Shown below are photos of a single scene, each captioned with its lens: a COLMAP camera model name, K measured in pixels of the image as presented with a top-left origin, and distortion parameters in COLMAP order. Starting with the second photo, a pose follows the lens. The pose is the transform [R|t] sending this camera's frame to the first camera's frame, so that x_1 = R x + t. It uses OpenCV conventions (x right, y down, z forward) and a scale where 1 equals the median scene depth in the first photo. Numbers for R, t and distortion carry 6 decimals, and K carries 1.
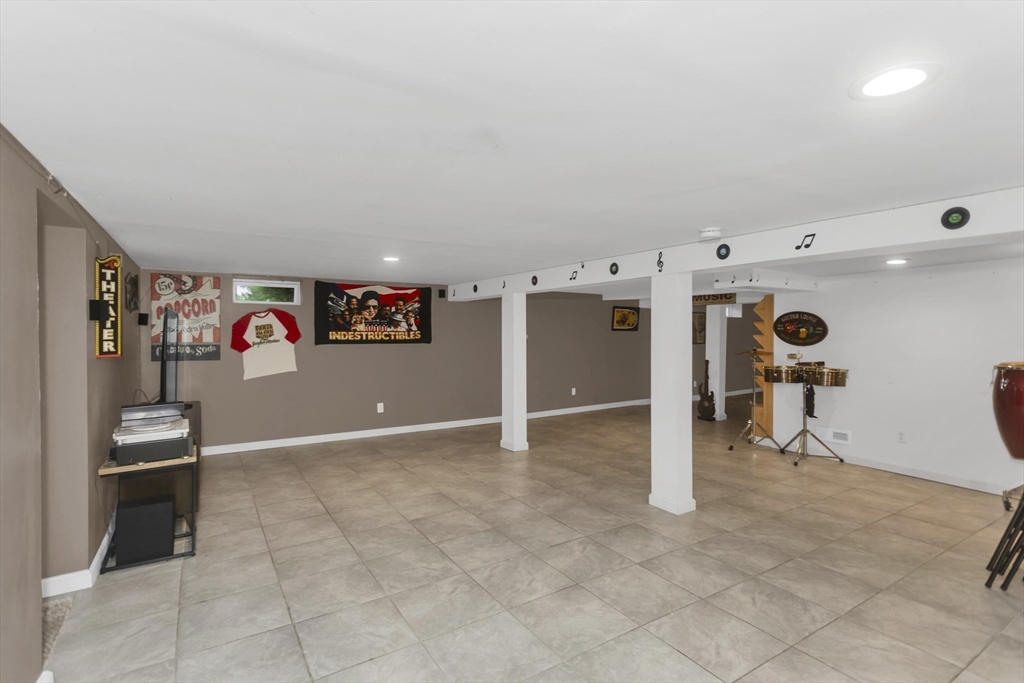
lens RADIAL K [[489.6, 0, 510.1], [0, 489.6, 325.3], [0, 0, 1]] dist [-0.003859, 0.004315]
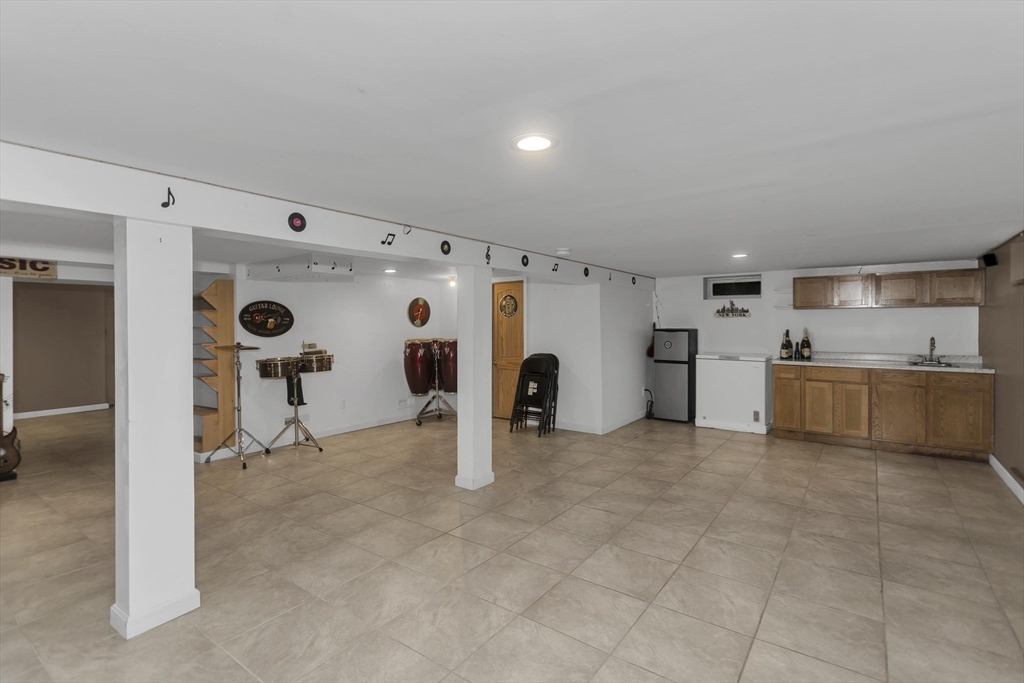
lens RADIAL K [[489.6, 0, 516.8], [0, 489.6, 330.9], [0, 0, 1]] dist [-0.003859, 0.004315]
pose [[-0.370678, -0.016444, 0.928616, -0.562038], [-0.004218, 0.999863, 0.016021, 0.014921], [-0.928752, 0.002021, -0.370697, 1.057054]]
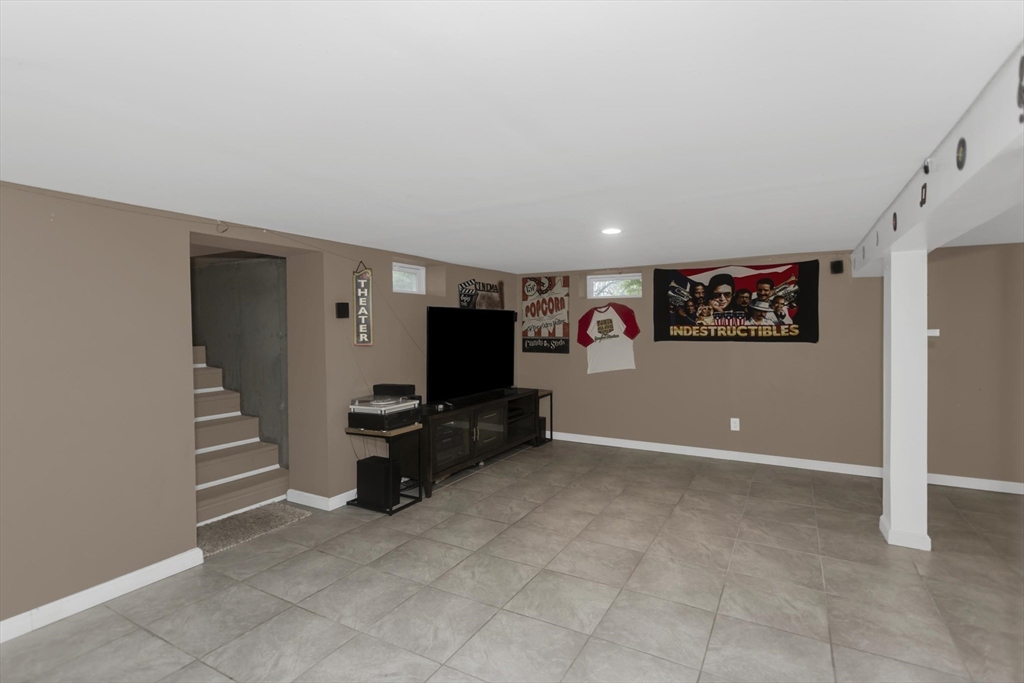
lens RADIAL K [[489.6, 0, 521.2], [0, 489.6, 330.8], [0, 0, 1]] dist [-0.003859, 0.004315]
pose [[0.479622, -0.000905, -0.877475, 0.338897], [0.015372, 0.999855, 0.007371, 0.013489], [0.877341, -0.017023, 0.479566, 0.452264]]
